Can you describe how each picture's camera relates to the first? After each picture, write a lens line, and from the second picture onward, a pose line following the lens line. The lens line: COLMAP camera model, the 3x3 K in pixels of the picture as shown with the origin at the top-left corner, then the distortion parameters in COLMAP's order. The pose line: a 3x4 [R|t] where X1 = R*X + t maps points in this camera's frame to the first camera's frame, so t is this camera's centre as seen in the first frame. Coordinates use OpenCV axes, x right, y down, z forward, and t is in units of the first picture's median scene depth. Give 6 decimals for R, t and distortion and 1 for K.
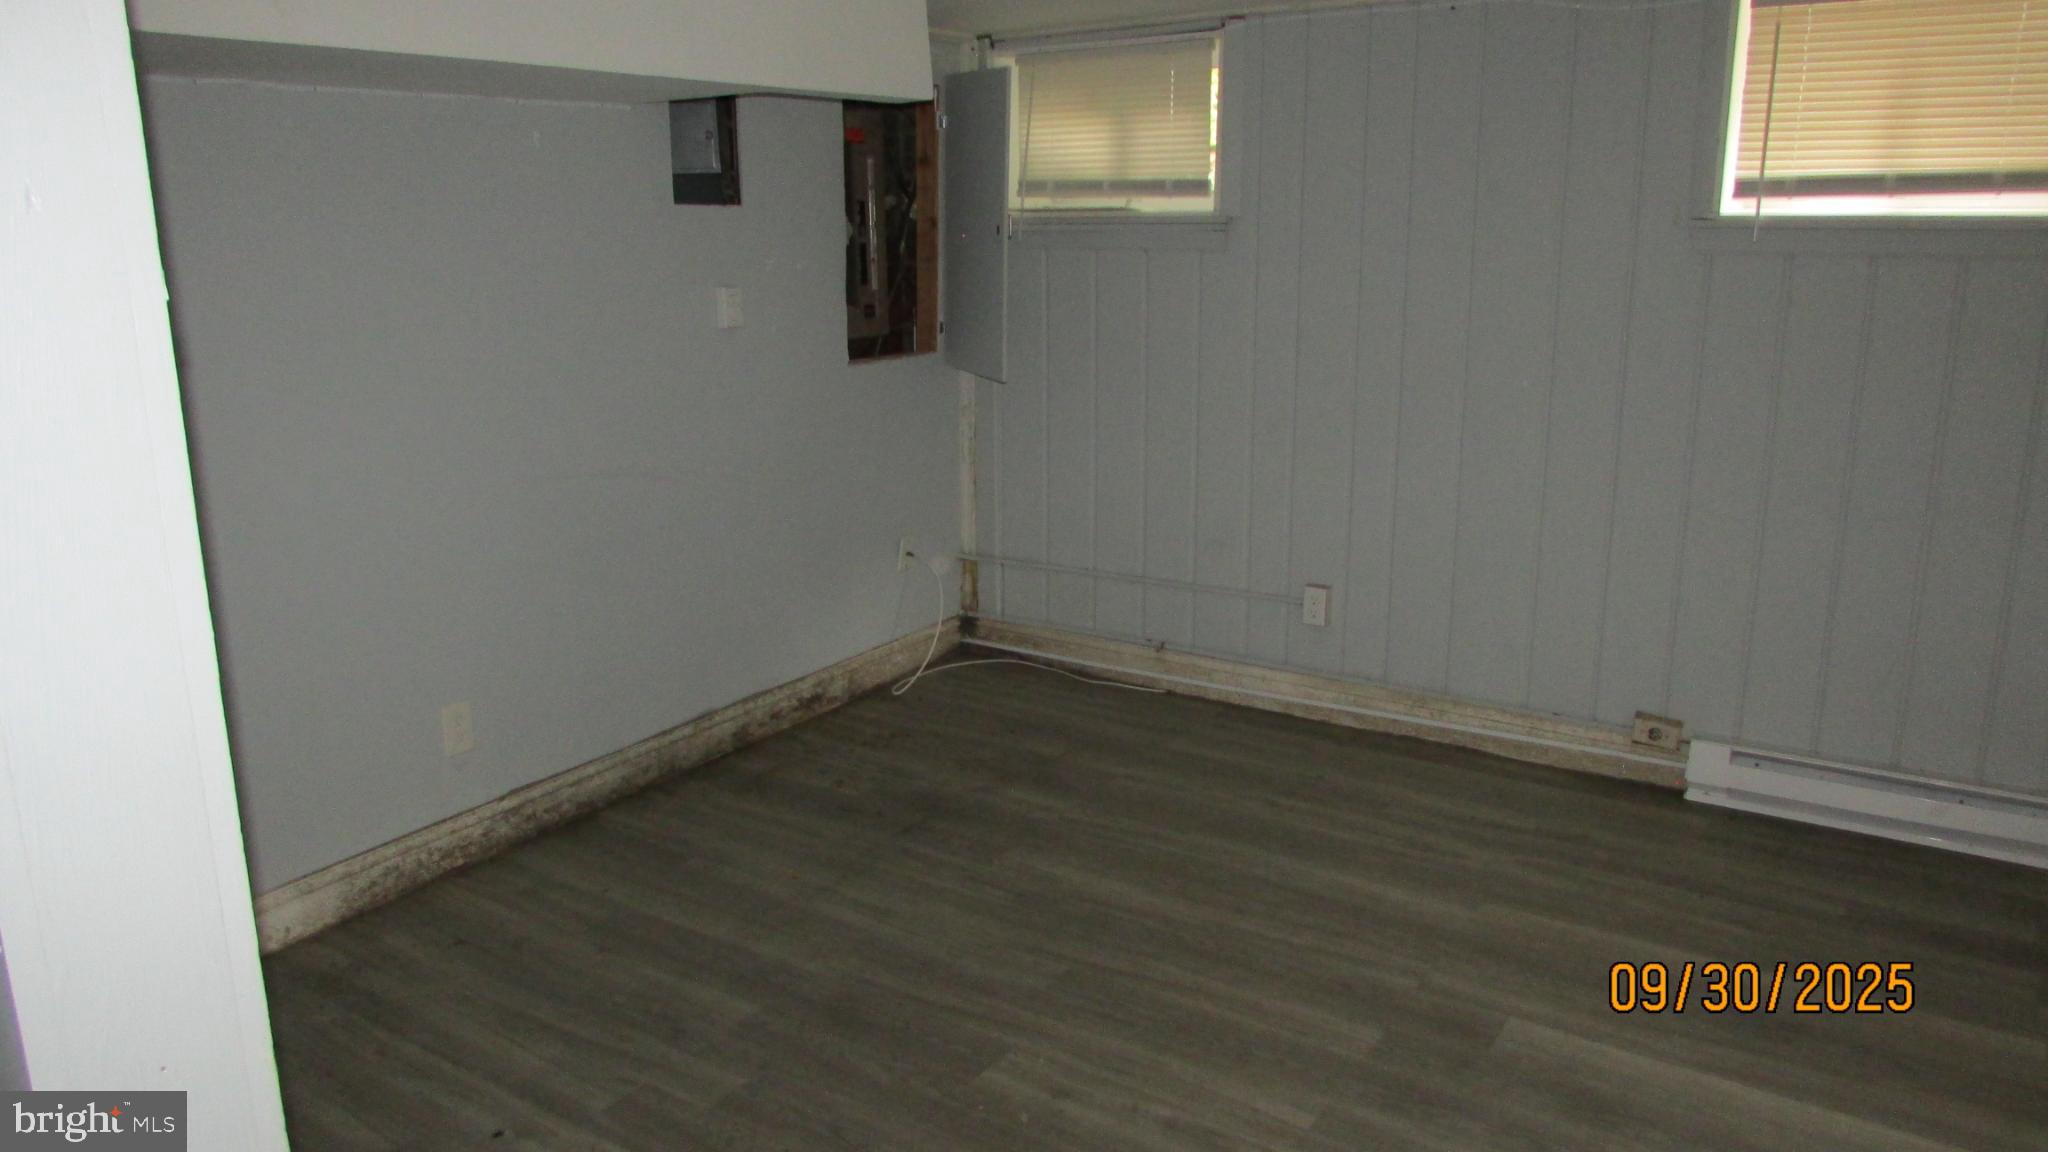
lens RADIAL K [[1482.3, 0, 1024.0], [0, 1482.3, 576.0], [0, 0, 1]] dist [-0.020730, 0.005109]
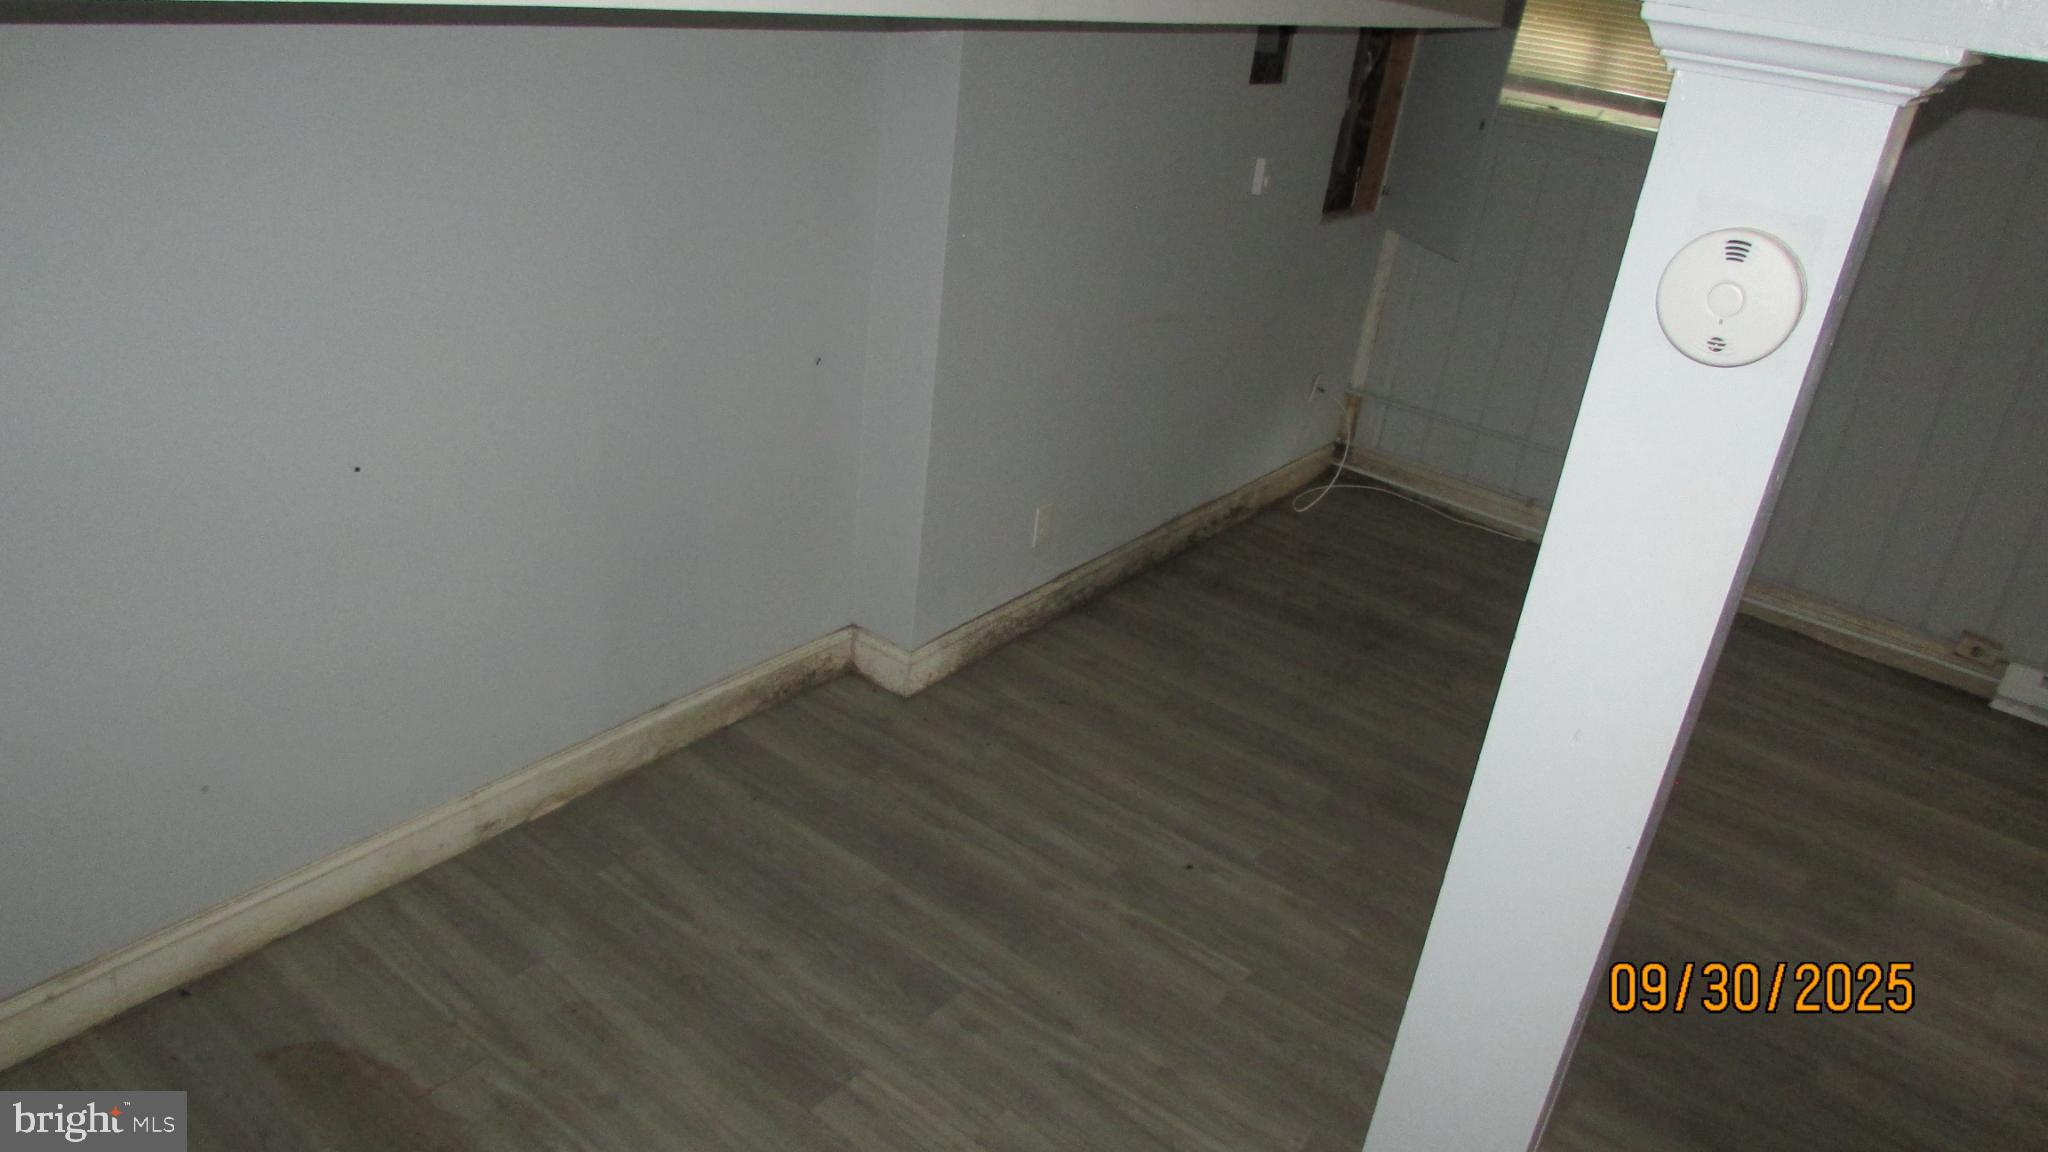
lens RADIAL K [[1482.3, 0, 1024.0], [0, 1482.3, 576.0], [0, 0, 1]] dist [-0.001131, -0.008473]
pose [[0.990605, 0.136623, 0.006029, -0.335472], [-0.135146, 0.971247, 0.195995, -0.078562], [0.020922, -0.194969, 0.980586, -0.176435]]
